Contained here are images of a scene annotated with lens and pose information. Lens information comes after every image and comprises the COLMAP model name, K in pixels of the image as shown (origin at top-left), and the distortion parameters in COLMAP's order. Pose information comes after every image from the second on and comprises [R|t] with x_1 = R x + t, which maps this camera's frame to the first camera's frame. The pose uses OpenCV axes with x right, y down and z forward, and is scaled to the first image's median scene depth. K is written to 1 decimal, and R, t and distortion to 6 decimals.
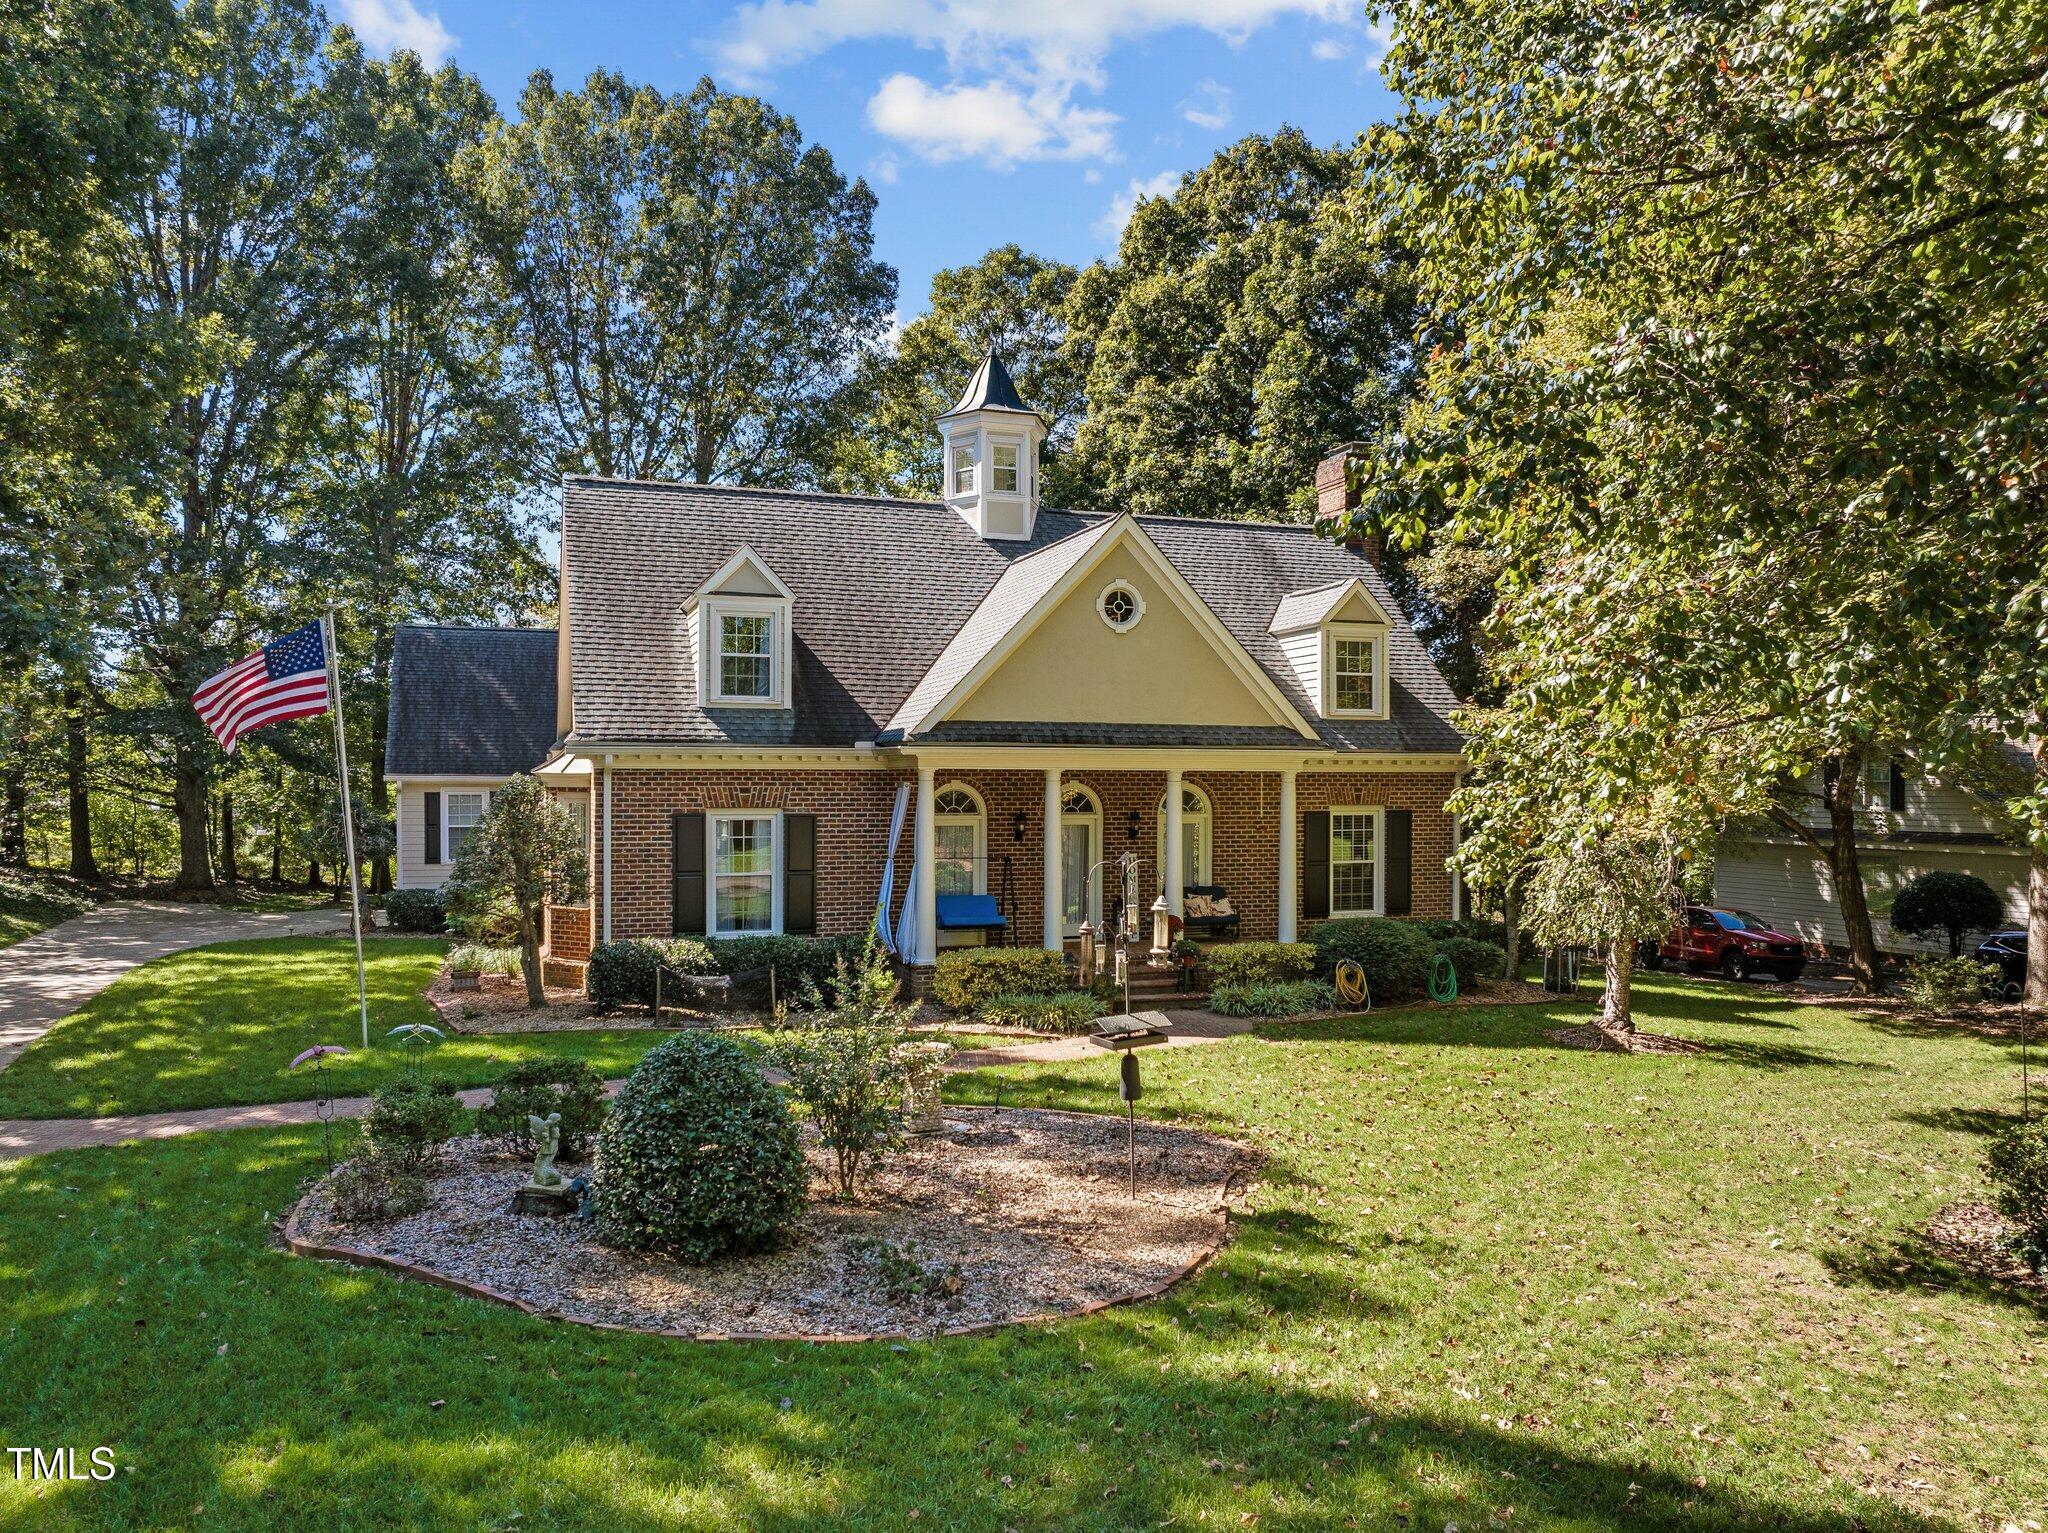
lens RADIAL K [[1447.2, 0, 1024.0], [0, 1447.2, 766.5], [0, 0, 1]] dist [-0.036586, 0.000435]
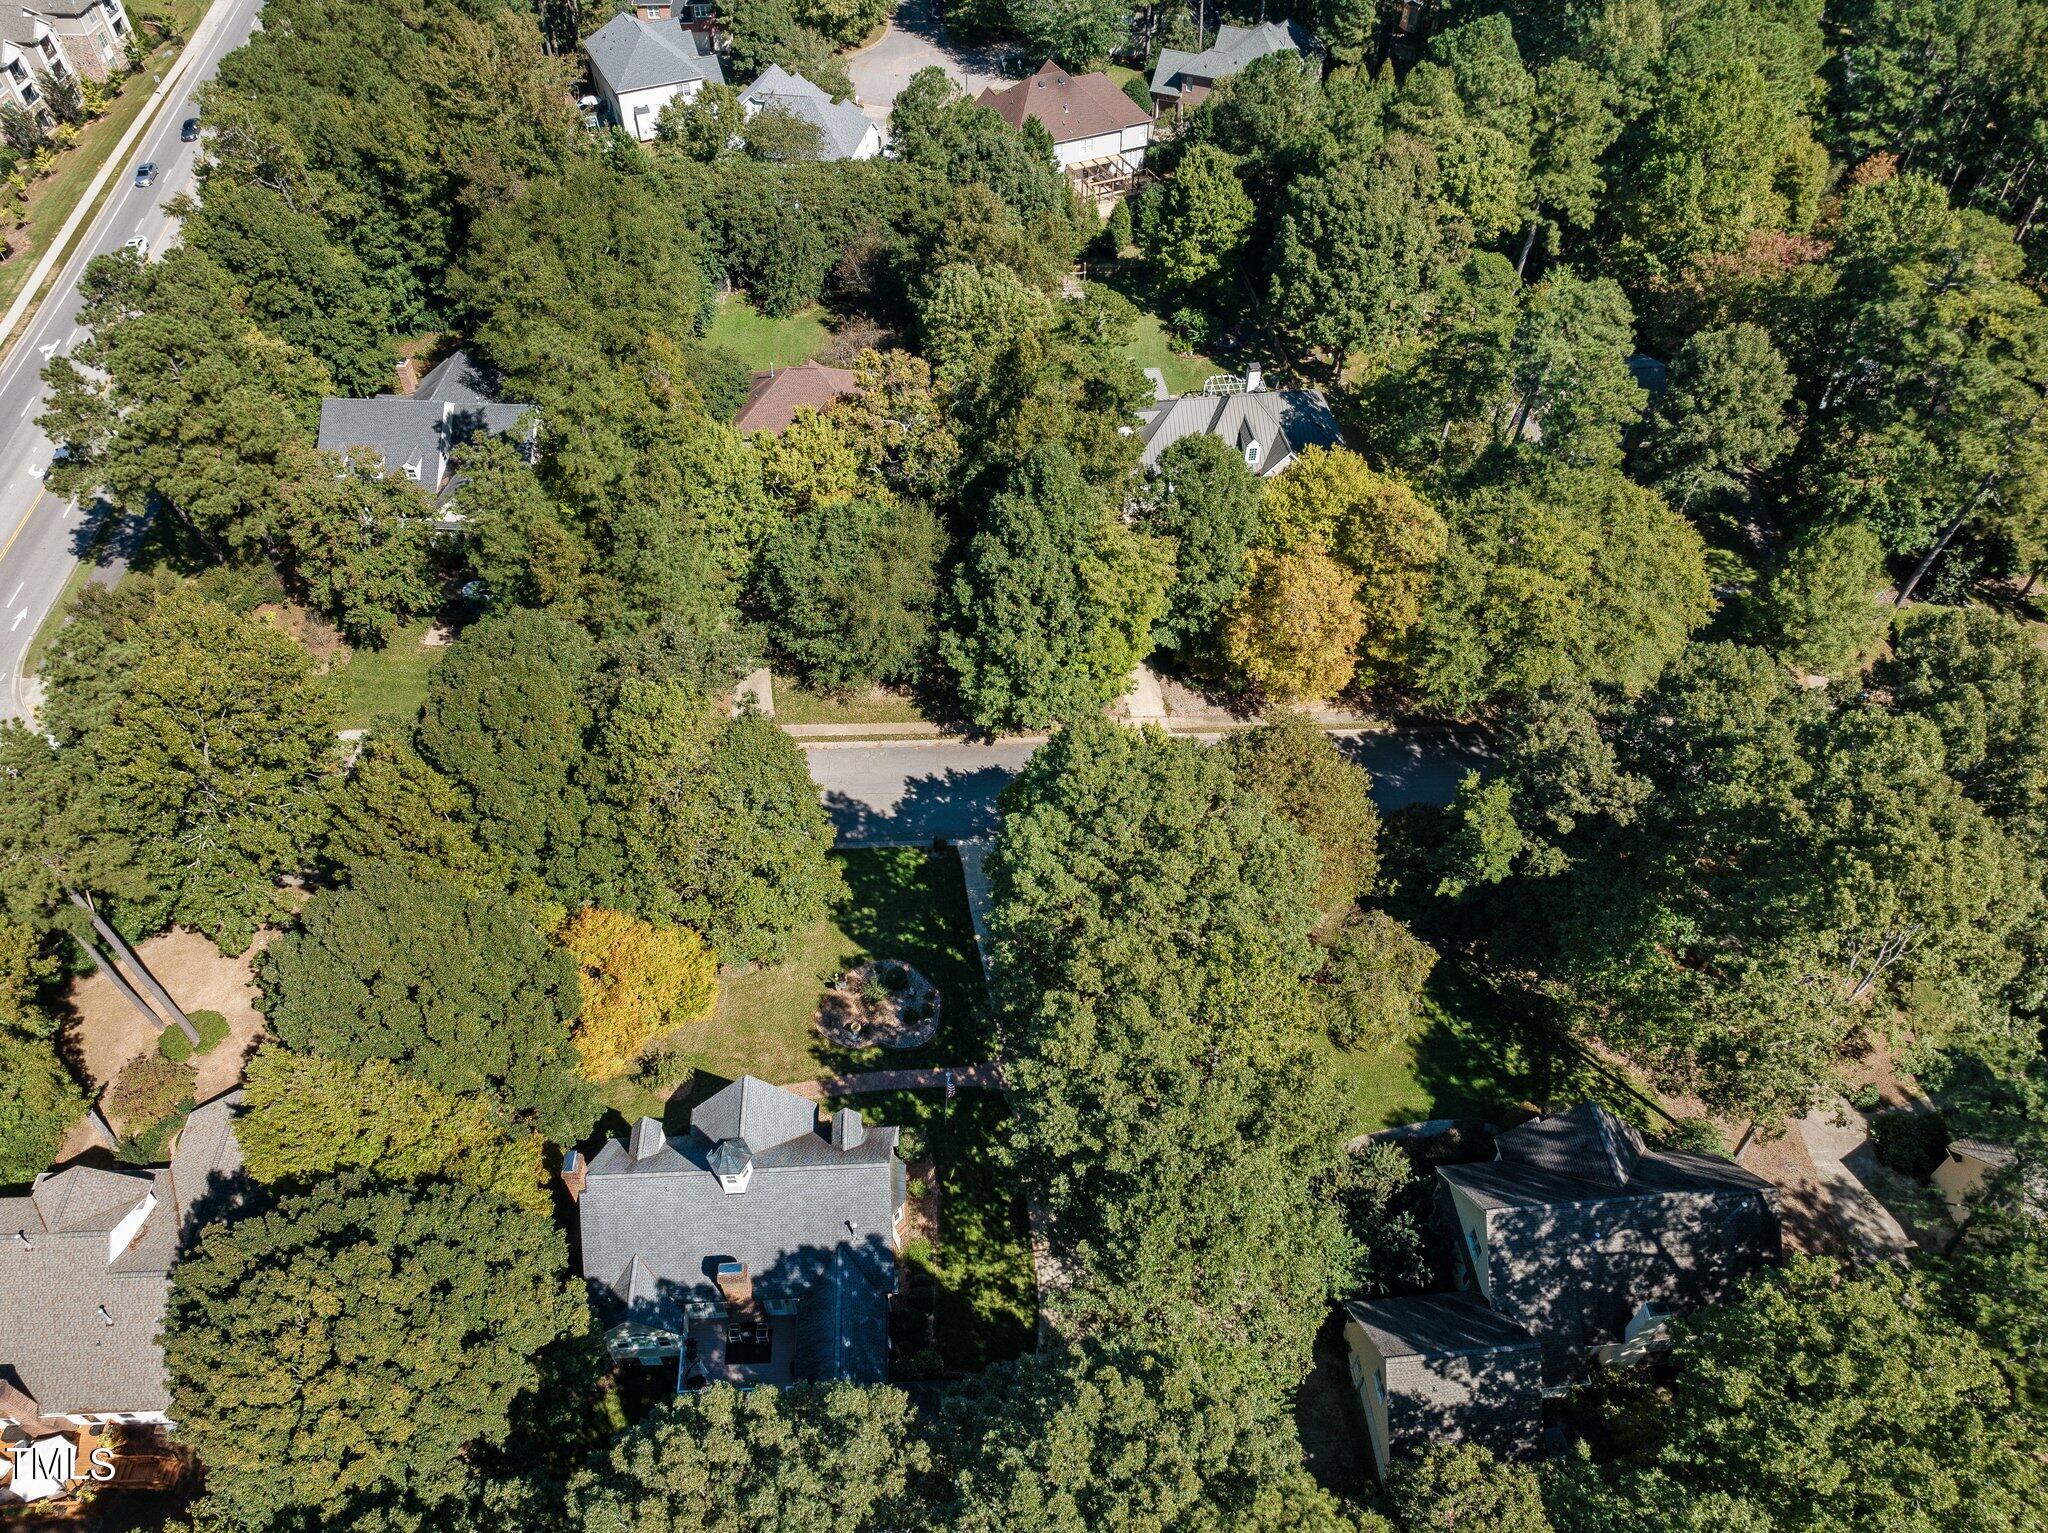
lens RADIAL K [[1414.5, 0, 1024.0], [0, 1414.5, 766.5], [0, 0, 1]] dist [0.000053, -0.000039]
pose [[-0.957099, -0.214854, 0.194418, -0.959261], [-0.004011, 0.680722, 0.732531, -2.843839], [-0.289732, 0.700325, -0.652381, 2.221366]]
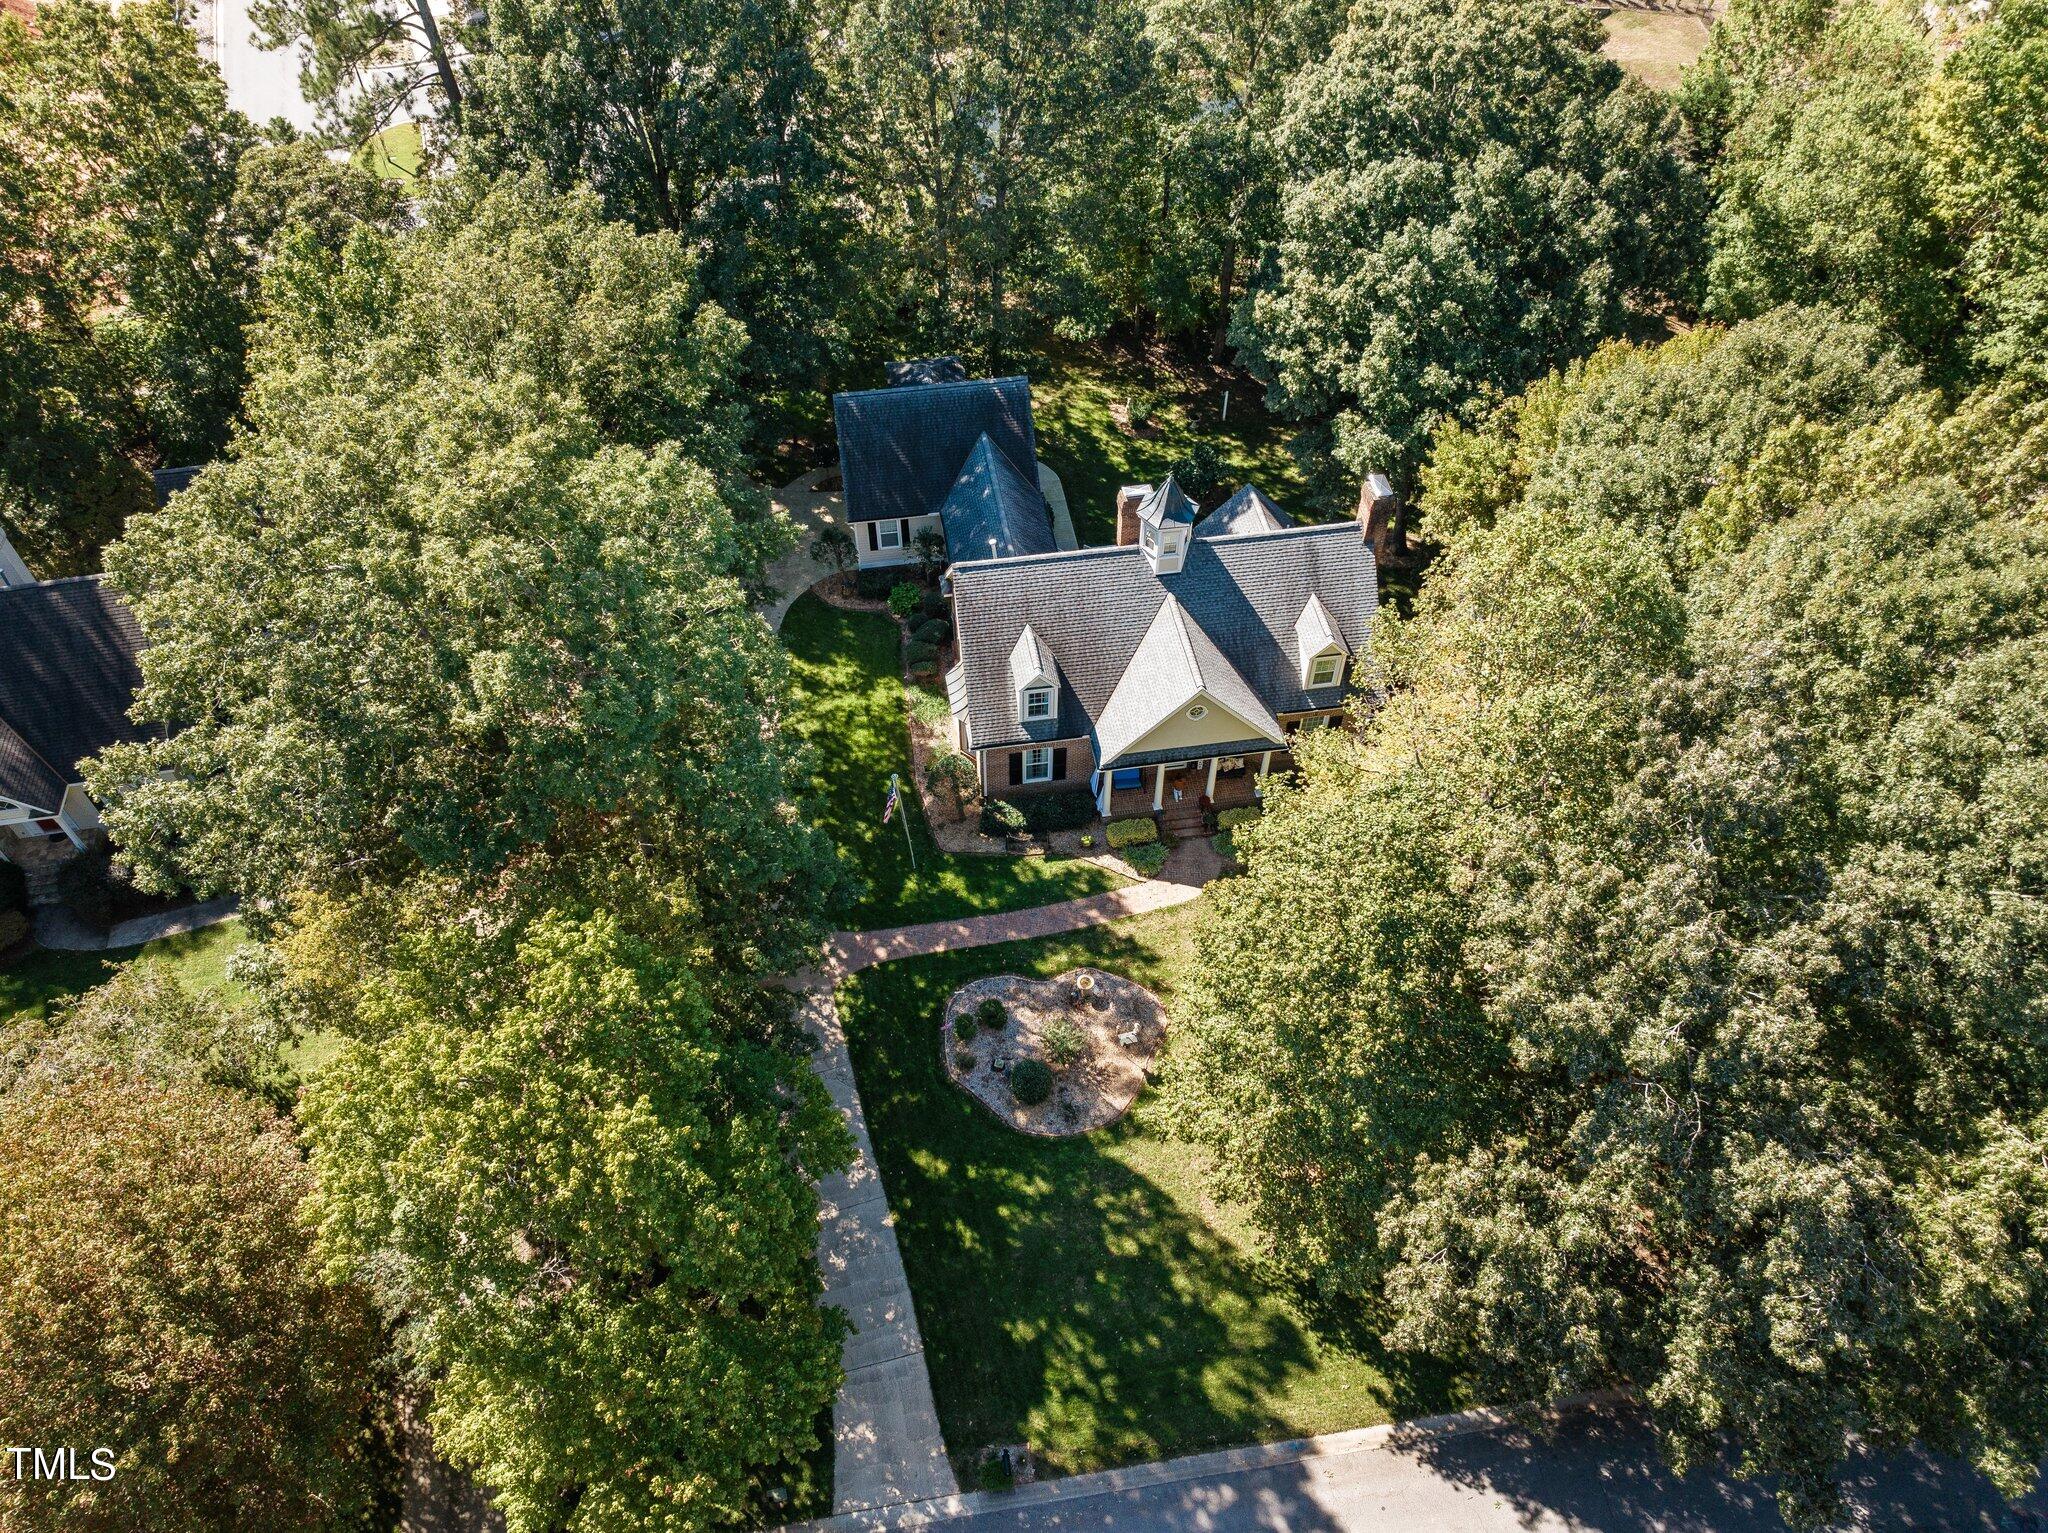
lens RADIAL K [[1448.7, 0, 1034.4], [0, 1448.7, 761.9], [0, 0, 1]] dist [-0.004718, -0.000477]
pose [[0.982492, 0.145739, -0.116061, 0.080609], [-0.004264, 0.640387, 0.768041, -1.627838], [0.186257, -0.754099, 0.629796, -0.505895]]
